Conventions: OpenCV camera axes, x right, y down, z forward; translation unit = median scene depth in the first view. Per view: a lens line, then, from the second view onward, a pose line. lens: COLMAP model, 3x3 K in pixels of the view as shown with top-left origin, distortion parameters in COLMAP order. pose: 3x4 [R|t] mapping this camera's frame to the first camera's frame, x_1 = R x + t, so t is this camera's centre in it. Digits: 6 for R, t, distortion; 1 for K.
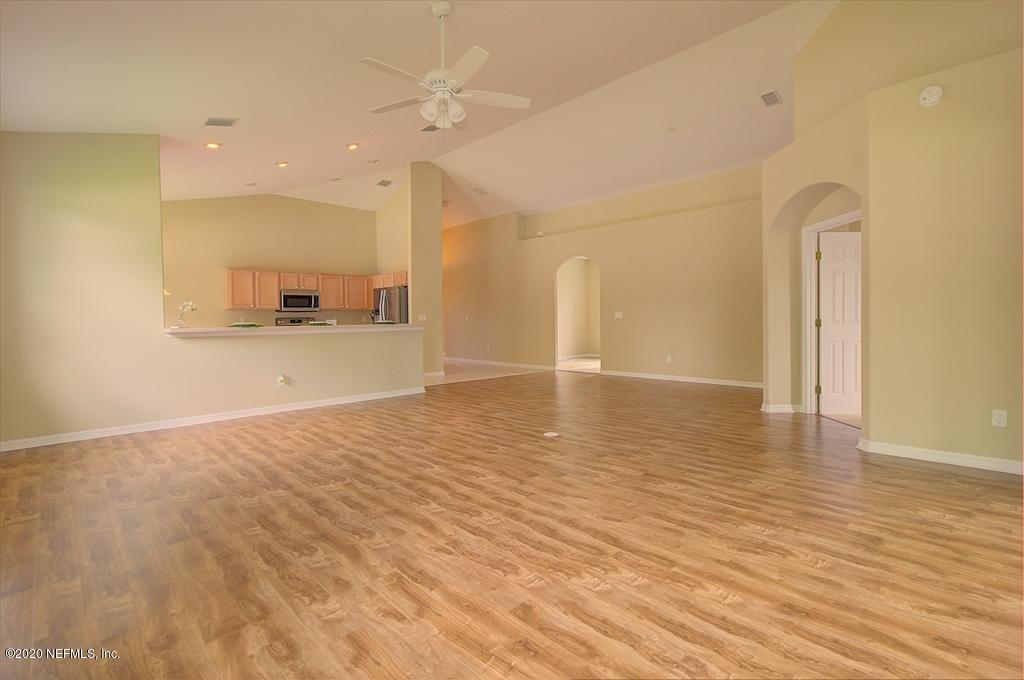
lens RADIAL K [[493.7, 0, 520.0], [0, 493.7, 319.9], [0, 0, 1]] dist [-0.012942, 0.001033]
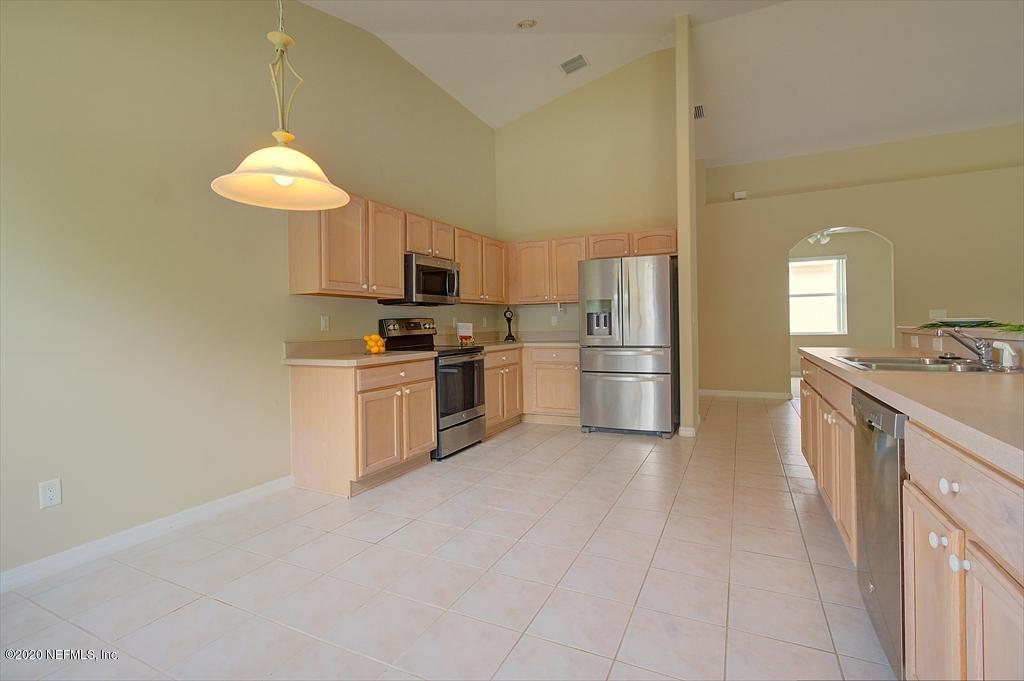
lens RADIAL K [[493.7, 0, 528.4], [0, 493.7, 318.9], [0, 0, 1]] dist [-0.012942, 0.001033]
pose [[0.941125, 0.002382, 0.338050, -0.910925], [0.003292, 0.999863, -0.016210, 0.008463], [-0.338043, 0.016369, 0.940988, 0.931931]]
